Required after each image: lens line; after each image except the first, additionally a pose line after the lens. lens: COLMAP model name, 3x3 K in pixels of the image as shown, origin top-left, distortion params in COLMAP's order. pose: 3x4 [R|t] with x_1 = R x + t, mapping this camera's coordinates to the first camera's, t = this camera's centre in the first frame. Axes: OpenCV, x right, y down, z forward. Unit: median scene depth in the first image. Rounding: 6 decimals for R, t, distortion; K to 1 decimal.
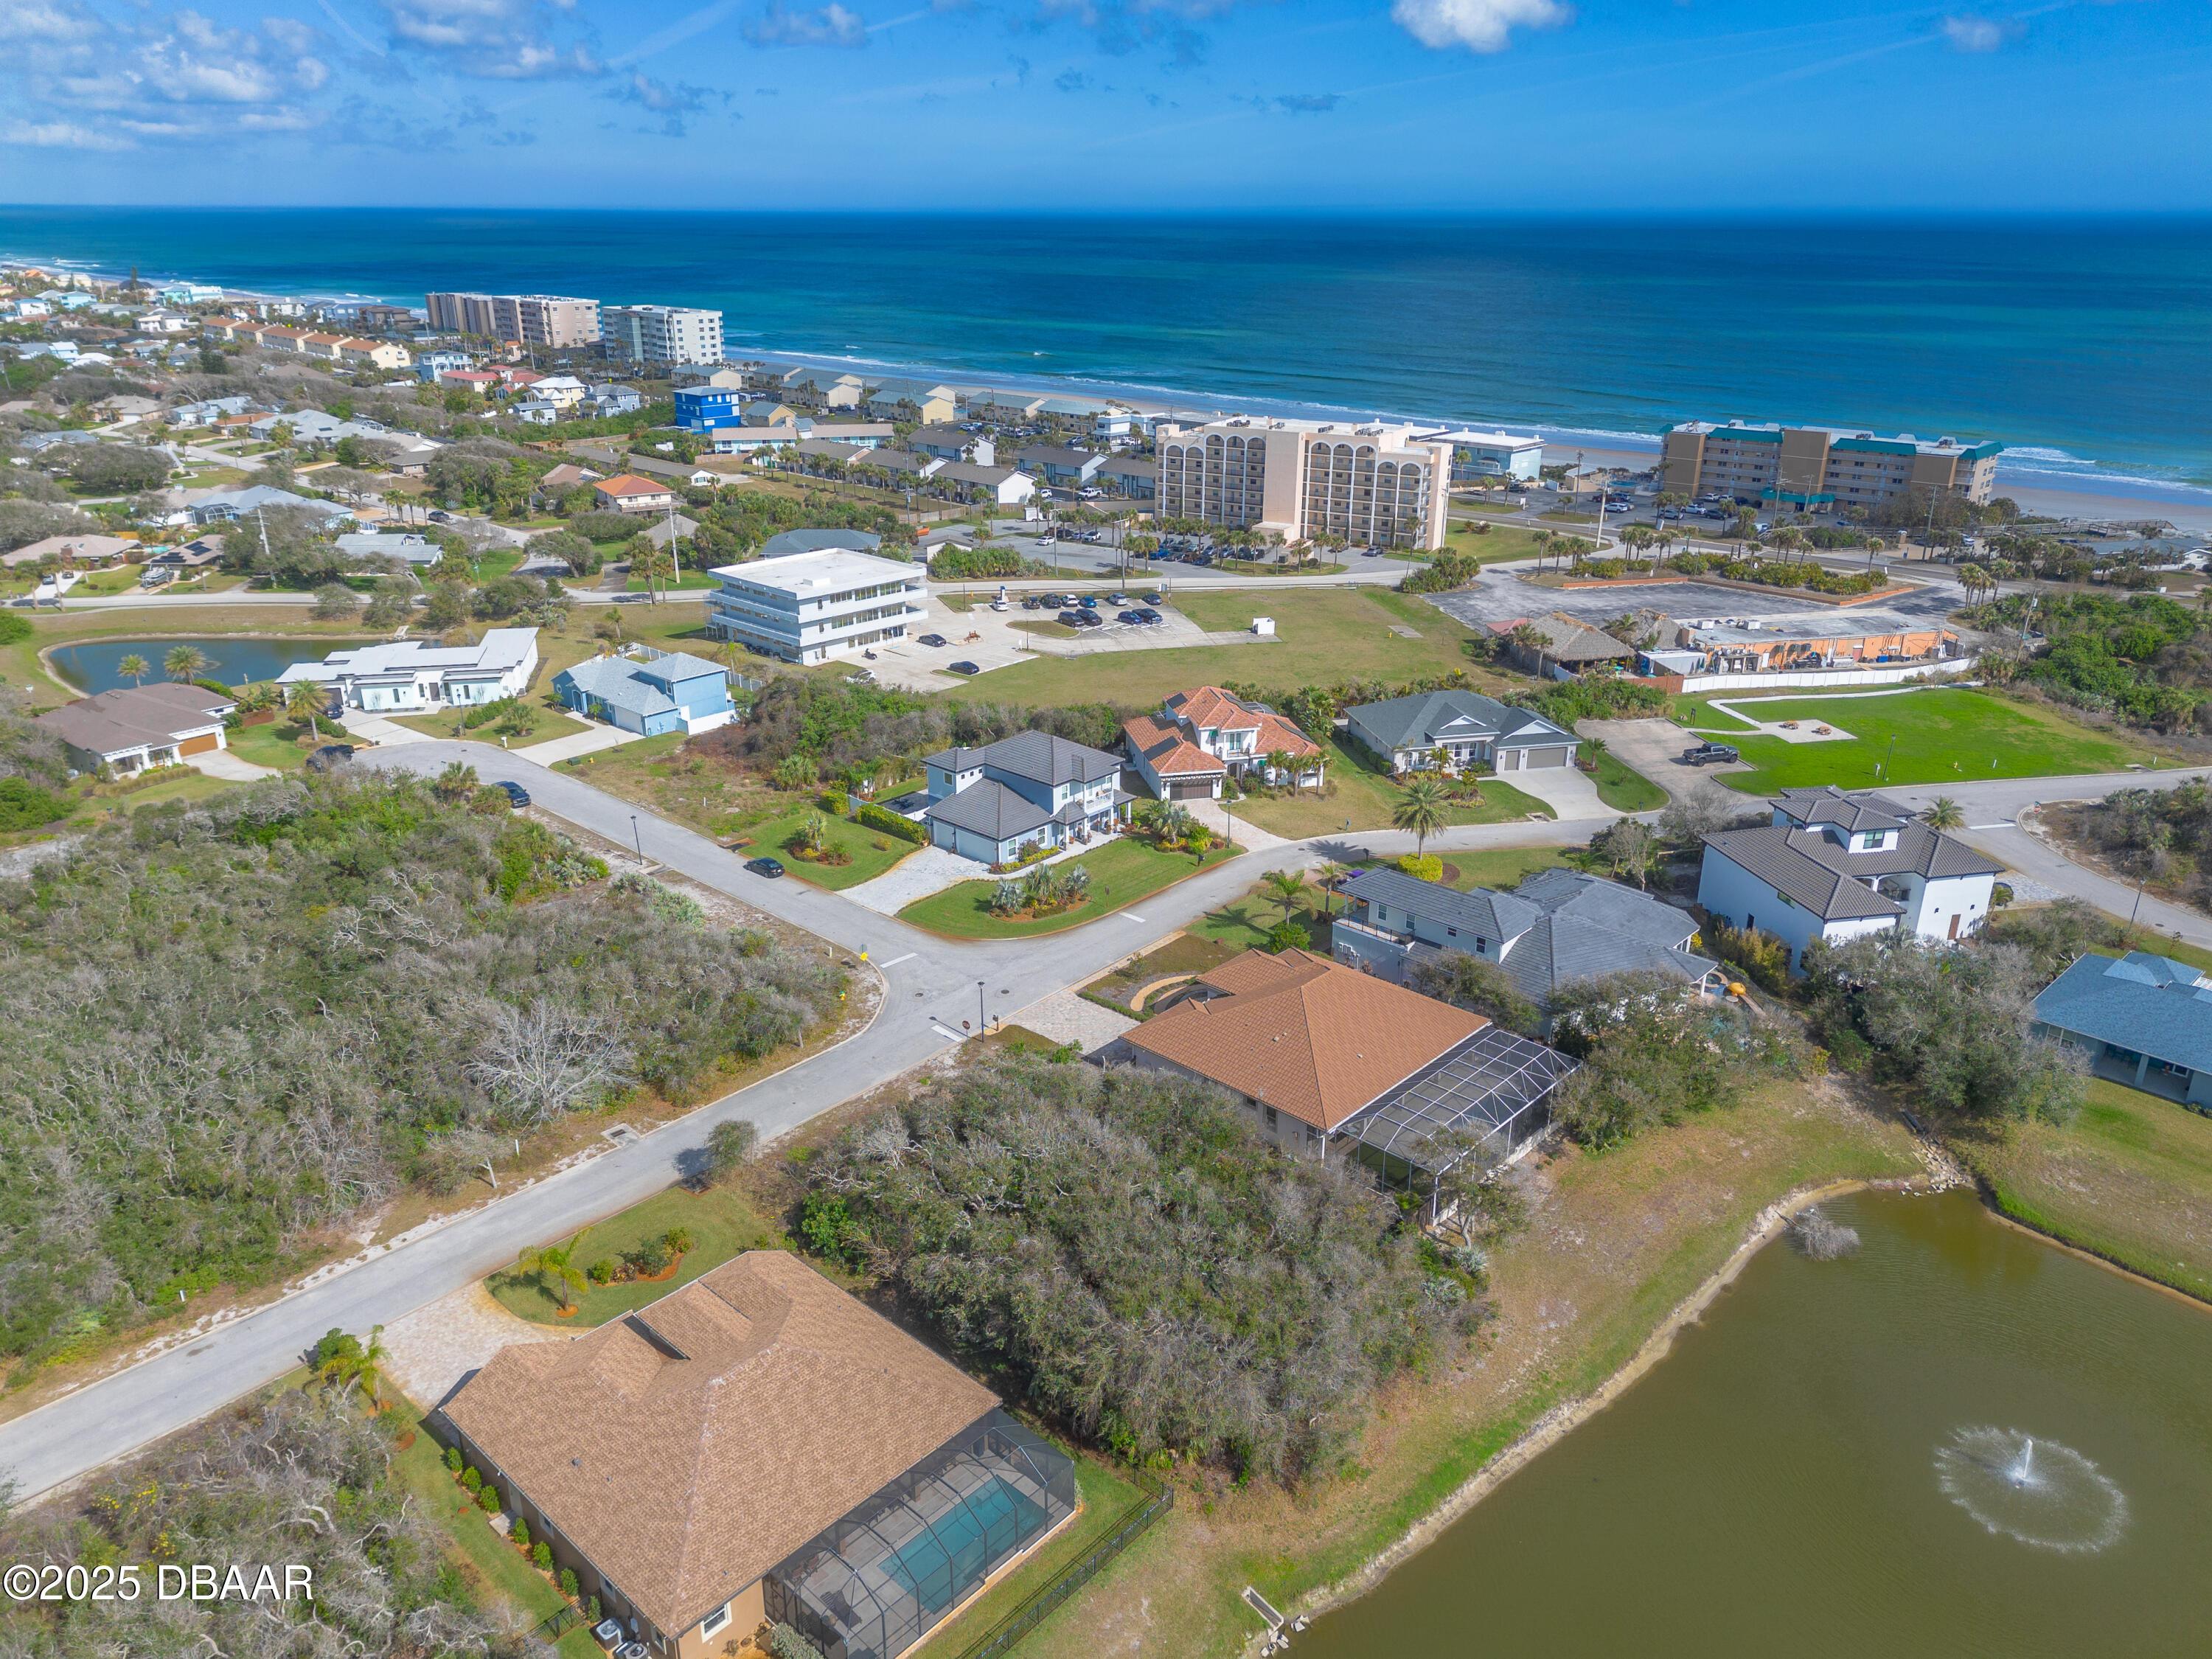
lens RADIAL K [[1547.1, 0, 1120.7], [0, 1547.1, 876.4], [0, 0, 1]] dist [0.103620, -0.114134]
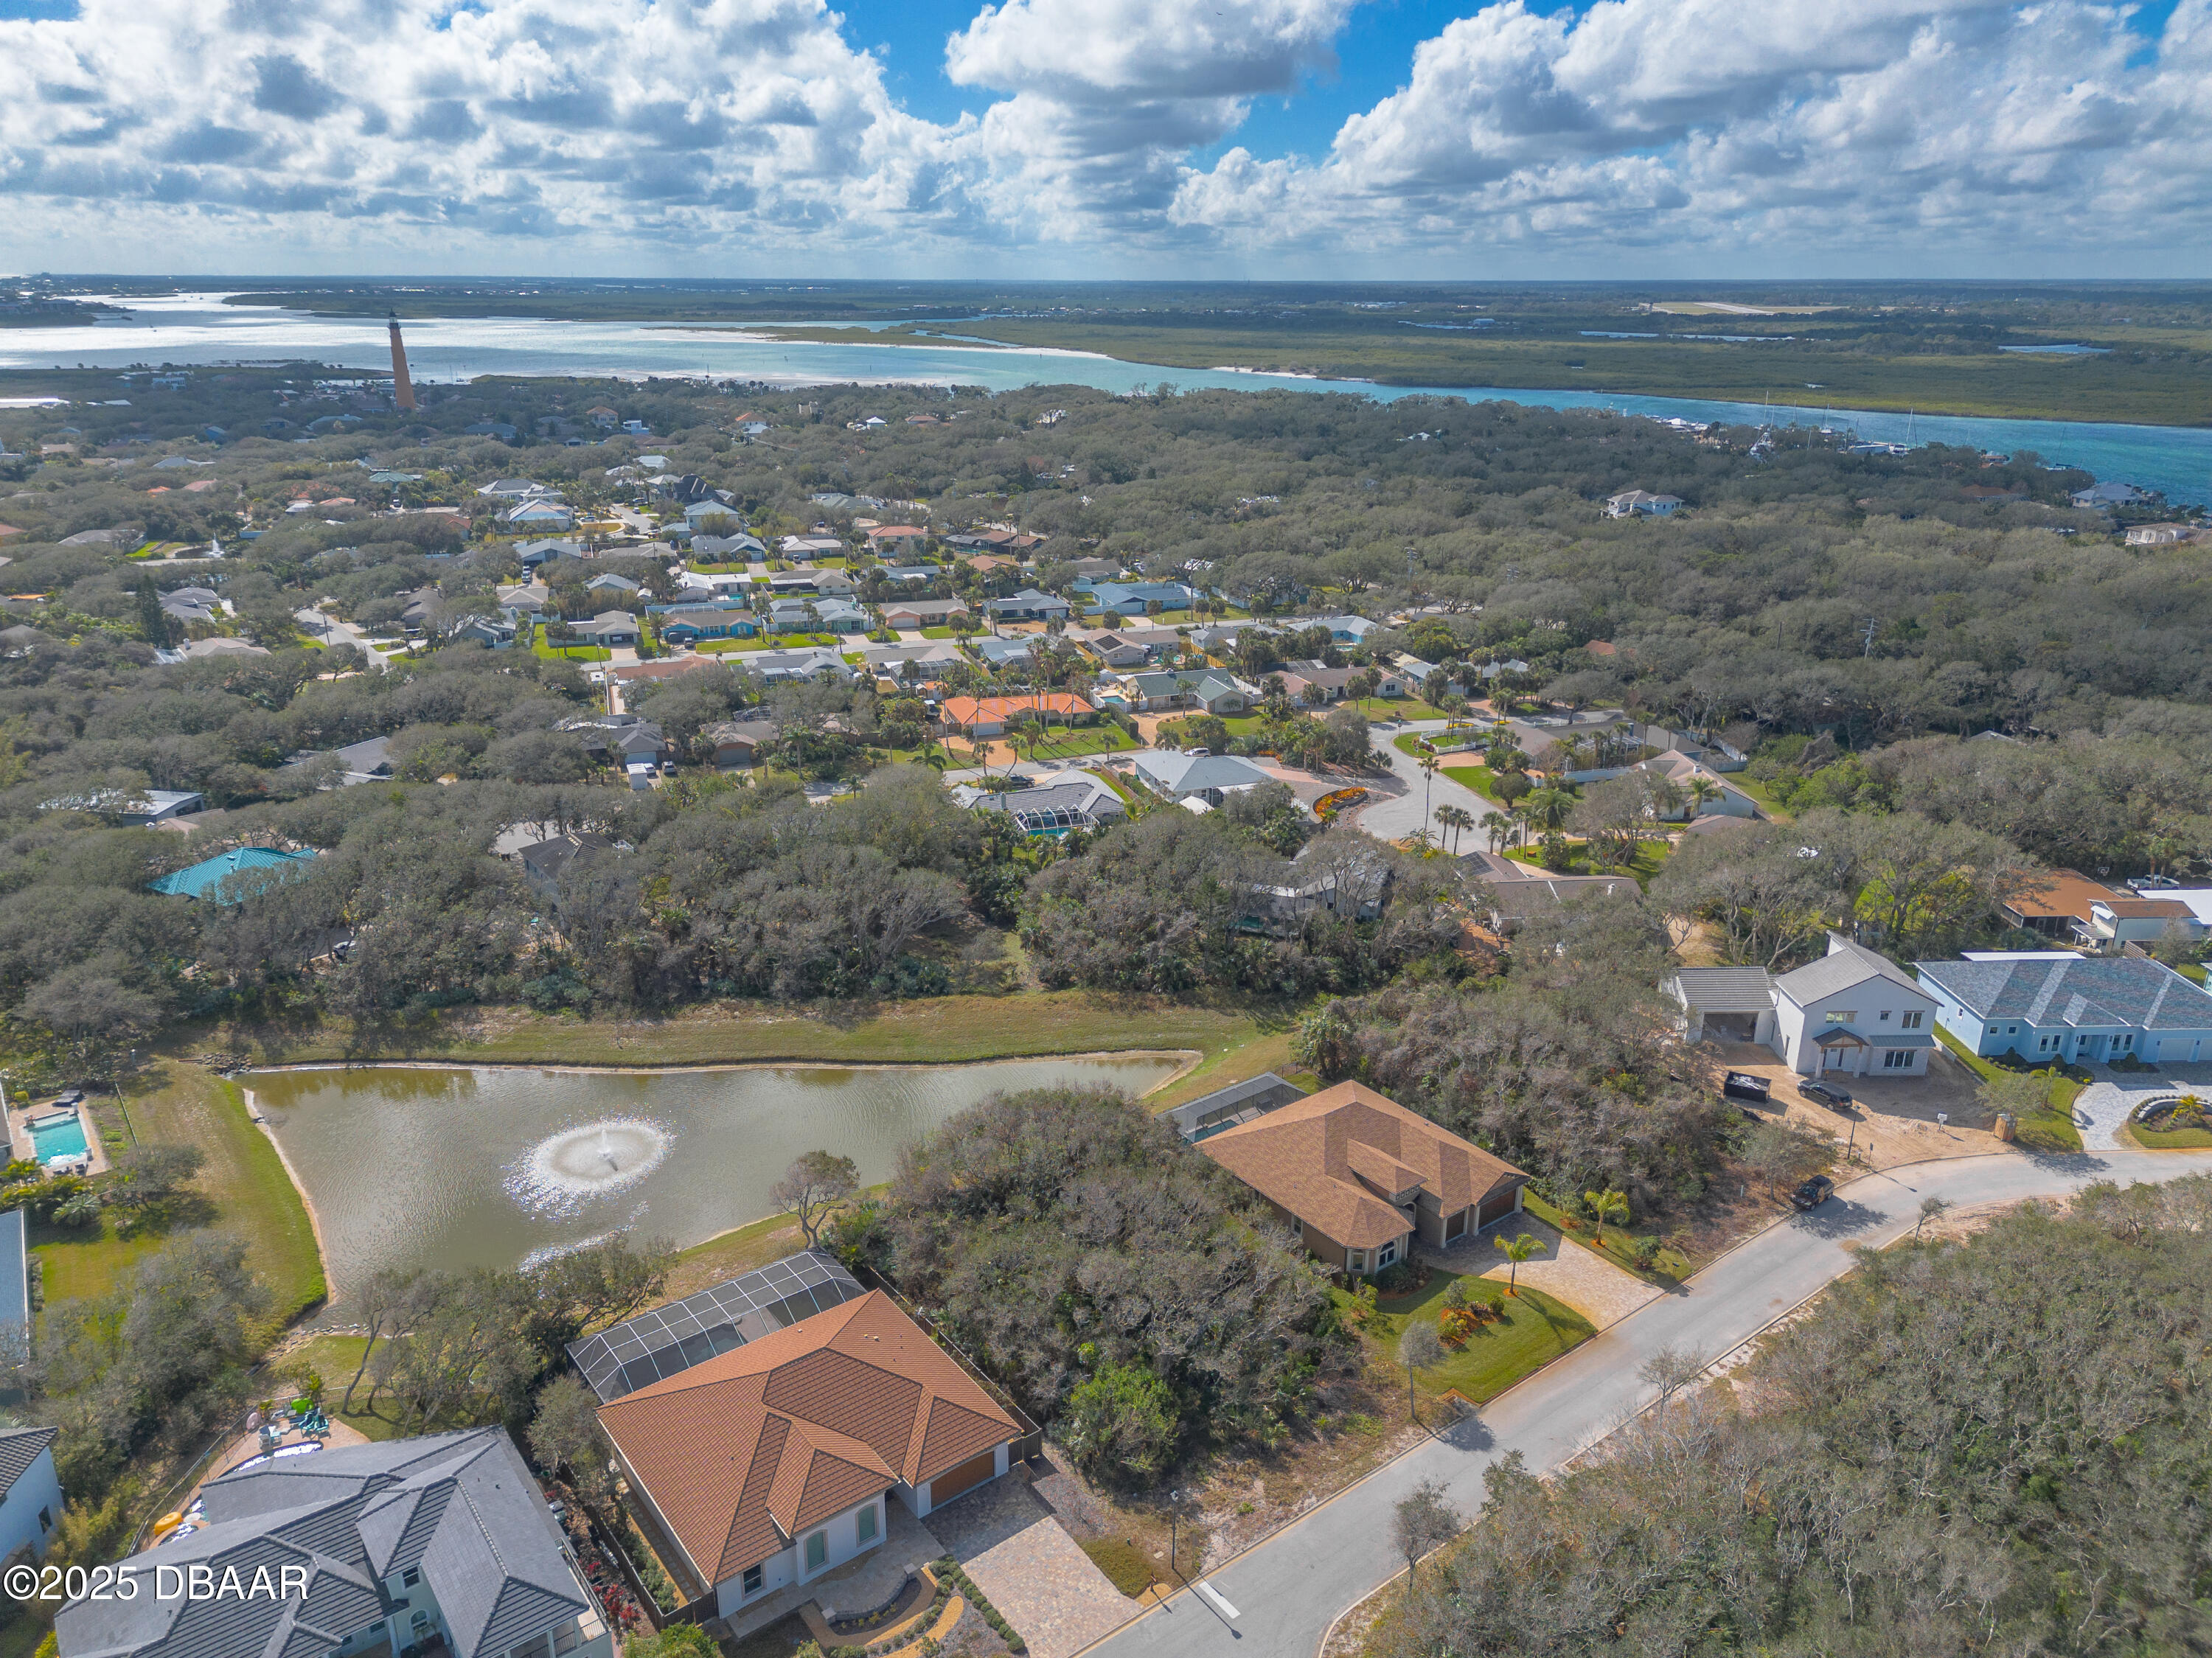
lens RADIAL K [[1563.0, 0, 1092.3], [0, 1563.0, 831.7], [0, 0, 1]] dist [0.115915, -0.134434]
pose [[-0.982010, -0.068784, 0.175855, -0.098778], [0.068699, 0.737329, 0.672032, -0.421891], [-0.175888, 0.672023, -0.719339, 0.803885]]
